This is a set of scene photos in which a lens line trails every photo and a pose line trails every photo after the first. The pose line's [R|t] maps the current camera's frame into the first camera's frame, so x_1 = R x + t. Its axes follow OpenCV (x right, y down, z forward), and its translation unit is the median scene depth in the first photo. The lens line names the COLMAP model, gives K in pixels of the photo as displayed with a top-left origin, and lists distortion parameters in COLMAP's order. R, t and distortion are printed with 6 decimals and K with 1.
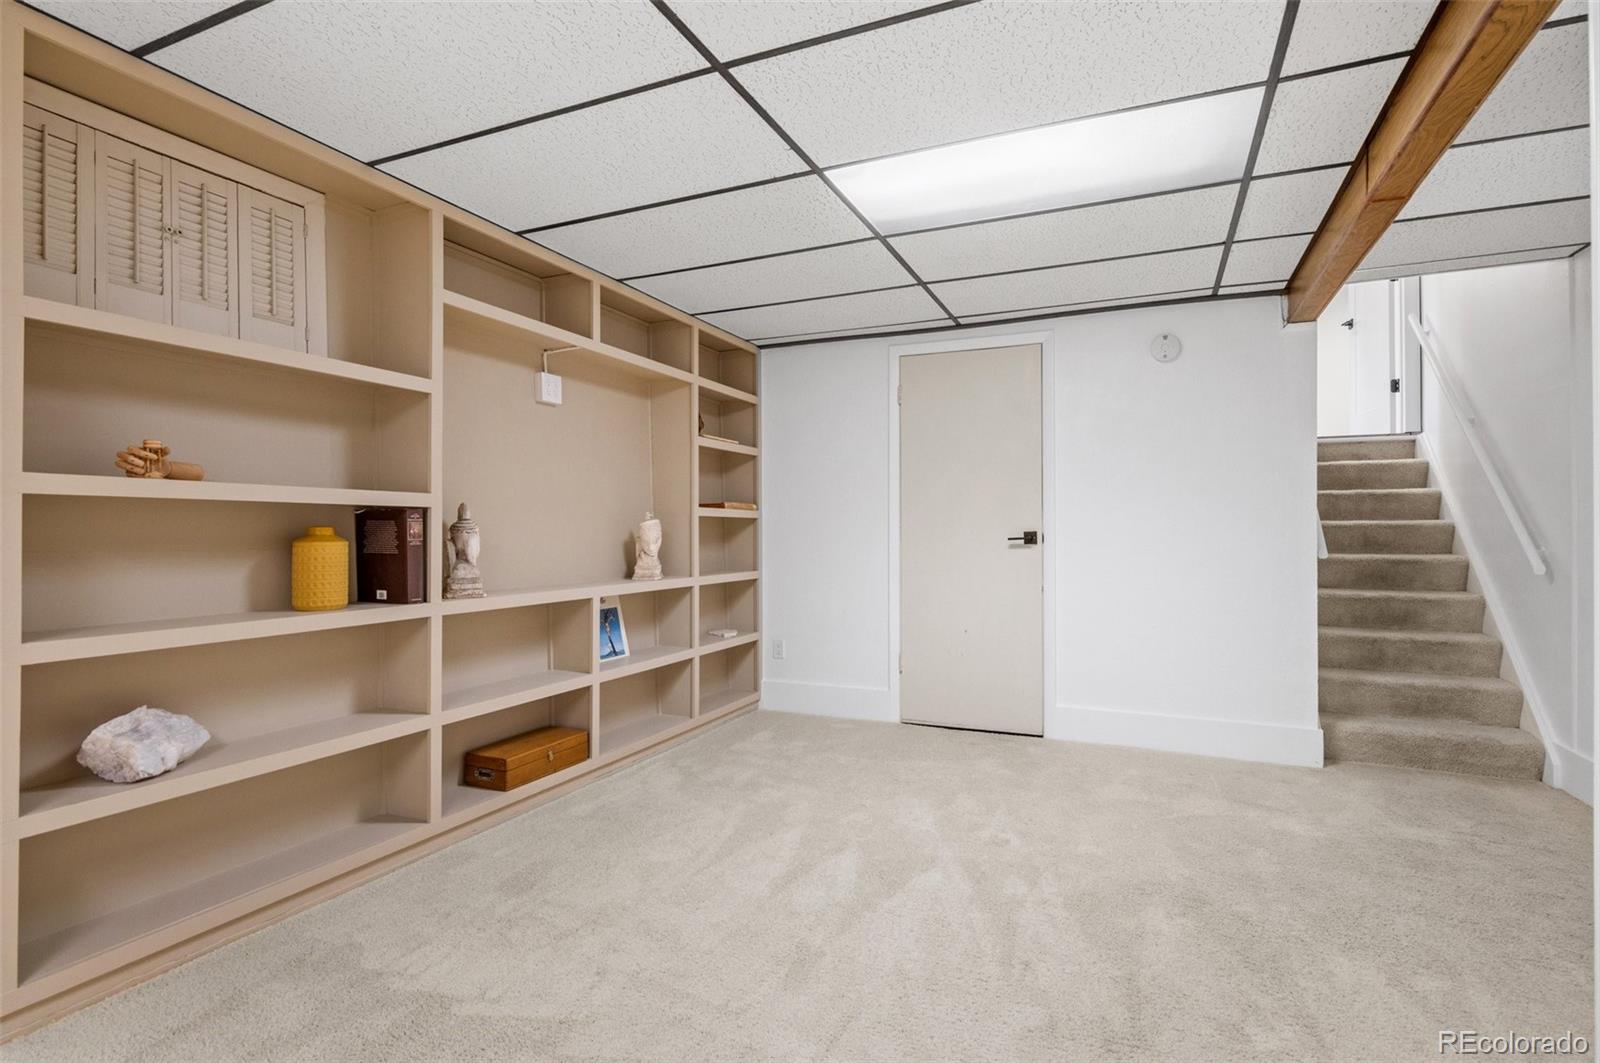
lens RADIAL K [[792.1, 0, 800.3], [0, 792.1, 529.4], [0, 0, 1]] dist [-0.002756, -0.004673]
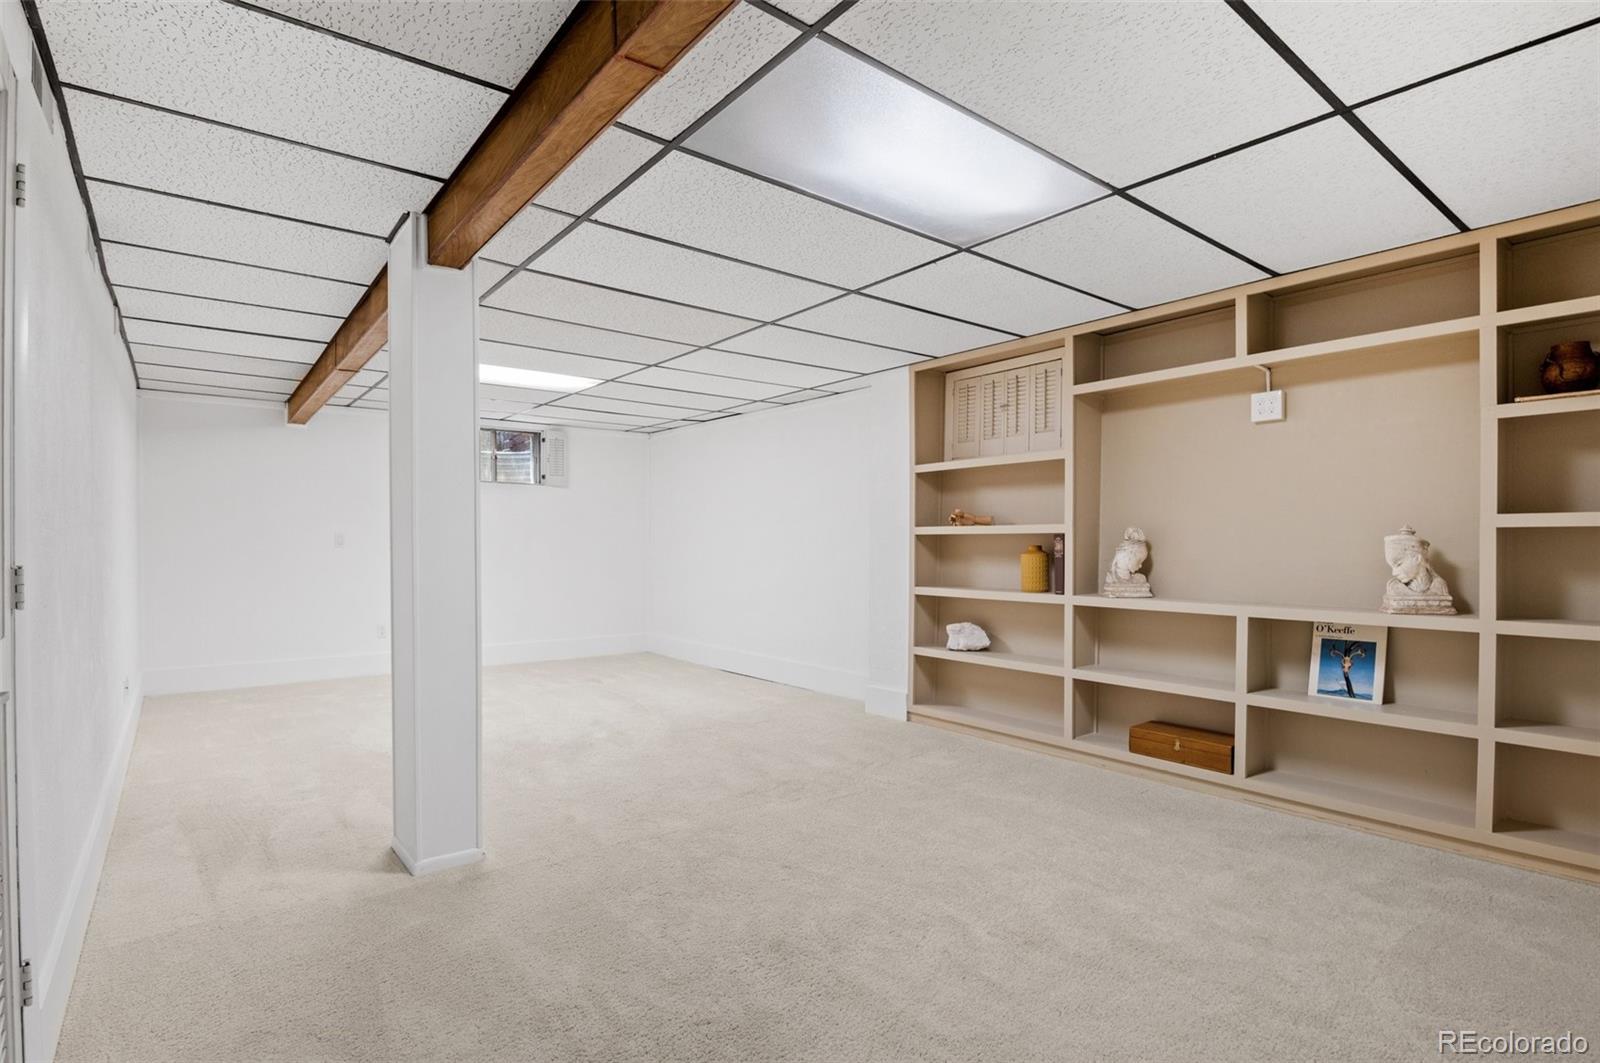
lens RADIAL K [[792.1, 0, 801.6], [0, 792.1, 542.8], [0, 0, 1]] dist [-0.002756, -0.004673]
pose [[-0.469401, 0.010255, -0.882925, 1.117764], [0.012791, 0.999907, 0.004813, -0.022473], [0.882892, -0.009035, -0.469489, 1.260045]]
